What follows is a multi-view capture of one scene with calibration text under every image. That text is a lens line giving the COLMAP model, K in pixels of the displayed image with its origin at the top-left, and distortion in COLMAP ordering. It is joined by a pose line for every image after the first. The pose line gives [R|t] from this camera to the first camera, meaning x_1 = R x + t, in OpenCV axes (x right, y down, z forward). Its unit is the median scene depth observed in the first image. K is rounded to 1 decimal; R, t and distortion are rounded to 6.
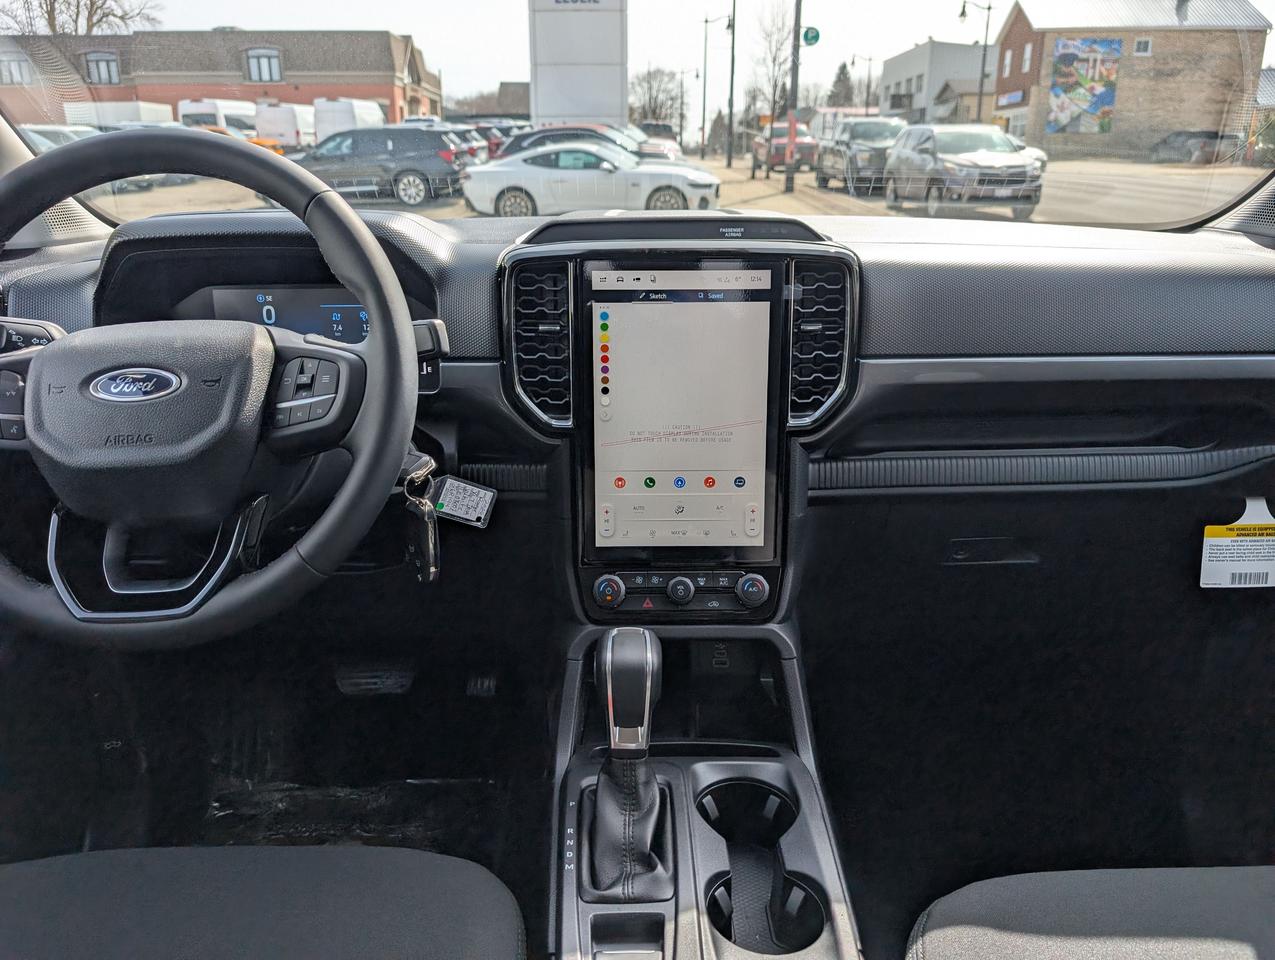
lens RADIAL K [[924.9, 0, 637.6], [0, 924.9, 471.8], [0, 0, 1]] dist [0.014852, -0.030125]
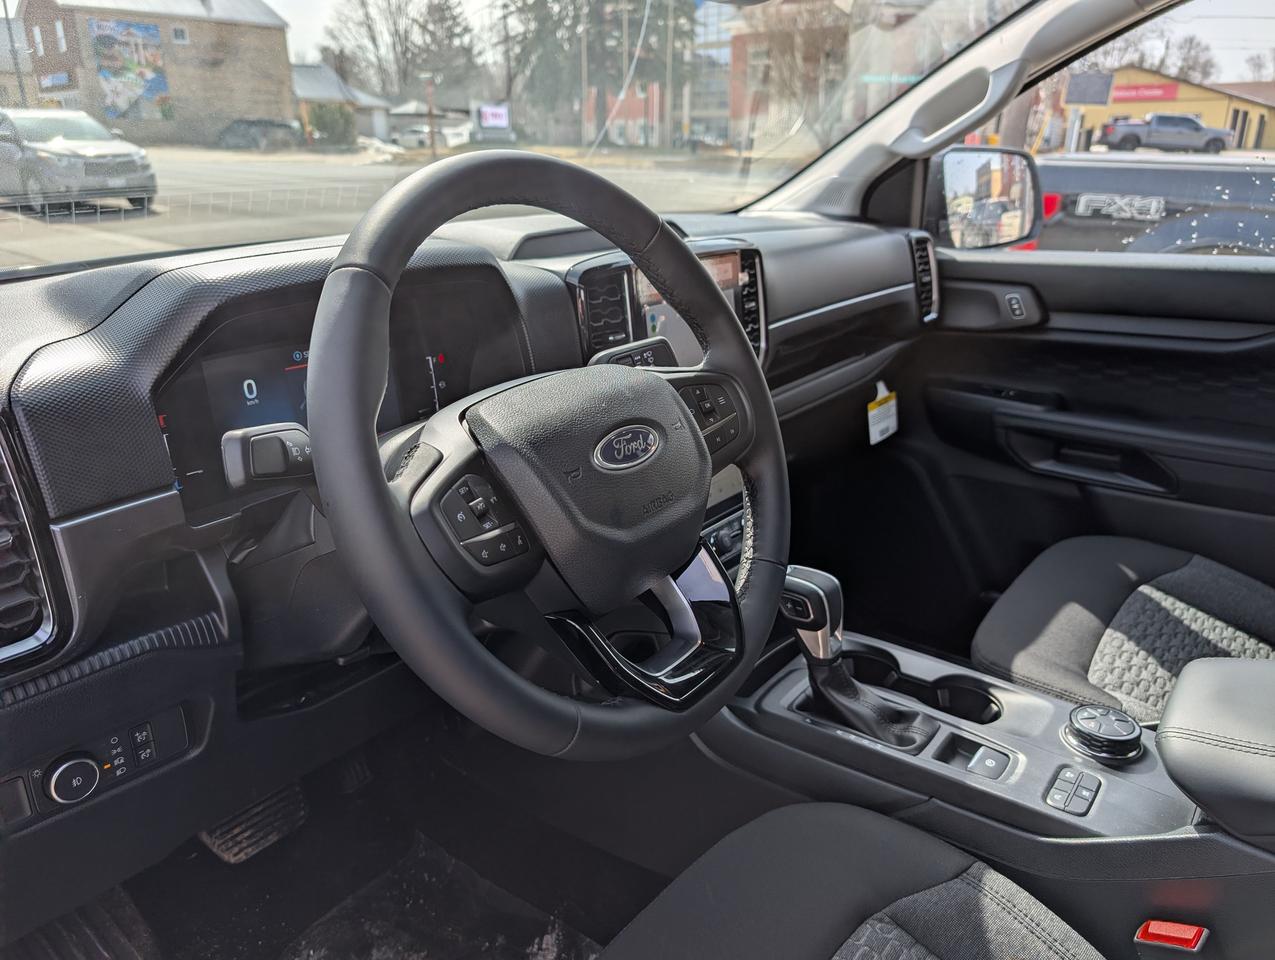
lens RADIAL K [[924.9, 0, 631.5], [0, 924.9, 490.2], [0, 0, 1]] dist [0.014852, -0.030125]
pose [[0.624861, -0.265862, 0.734075, -0.878351], [0.243345, 0.959718, 0.140443, -0.128714], [-0.741843, 0.090876, 0.664387, 0.304449]]
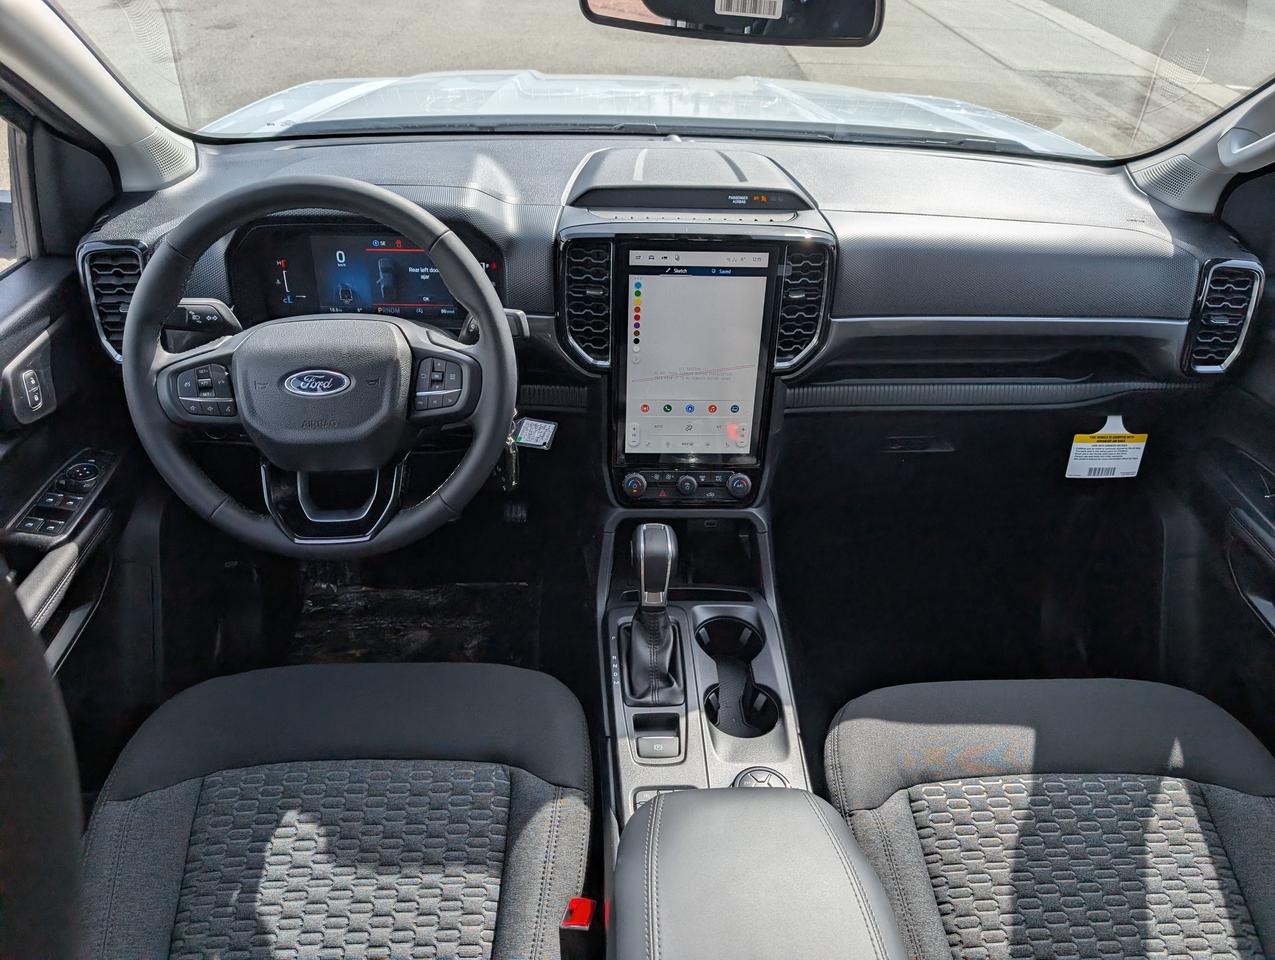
lens RADIAL K [[924.9, 0, 647.1], [0, 924.9, 487.2], [0, 0, 1]] dist [0.014852, -0.030125]
pose [[0.998313, 0.010975, 0.057024, -0.090616], [-0.027271, 0.955566, 0.293512, -0.268808], [-0.051269, -0.294572, 0.954253, -0.299084]]
